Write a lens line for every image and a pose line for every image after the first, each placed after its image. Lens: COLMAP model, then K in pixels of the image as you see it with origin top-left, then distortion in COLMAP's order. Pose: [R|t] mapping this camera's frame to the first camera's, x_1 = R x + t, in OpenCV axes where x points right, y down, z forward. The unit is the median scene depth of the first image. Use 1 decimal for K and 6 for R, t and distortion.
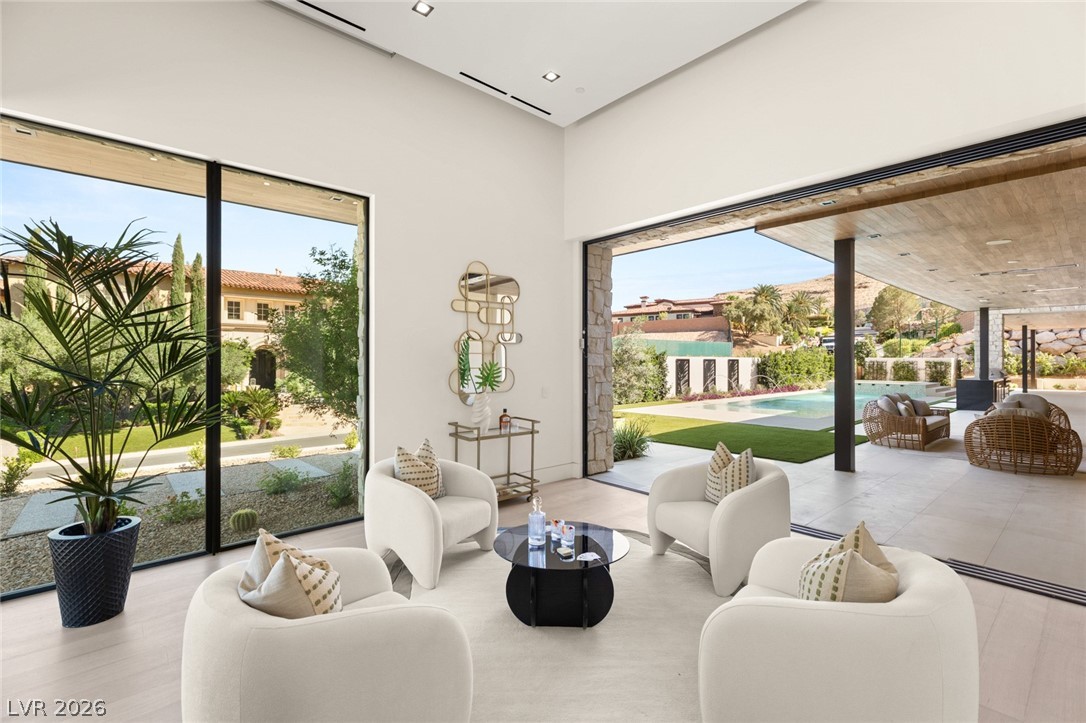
lens RADIAL K [[494.3, 0, 543.0], [0, 494.3, 361.5], [0, 0, 1]] dist [-0.001312, 0.000484]
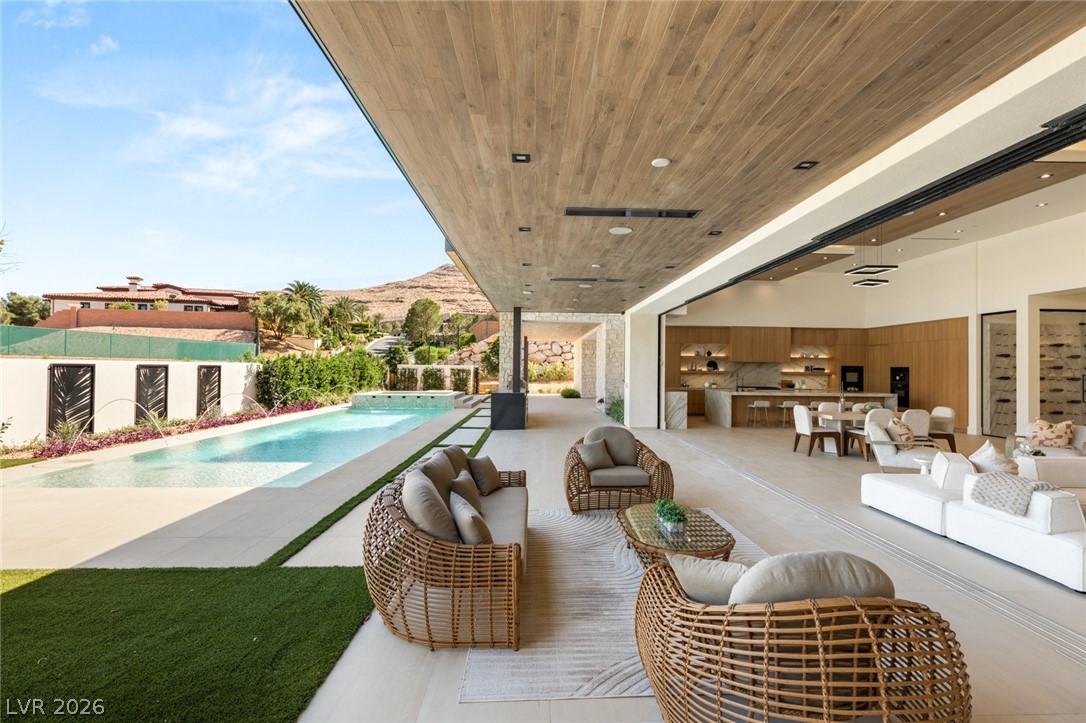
lens RADIAL K [[494.3, 0, 543.0], [0, 494.3, 361.5], [0, 0, 1]] dist [-0.001312, 0.000484]
pose [[0.653748, 0.014424, 0.756575, 0.072036], [-0.005649, 0.999883, -0.014181, -0.001028], [-0.756691, 0.004997, 0.653753, 0.105119]]
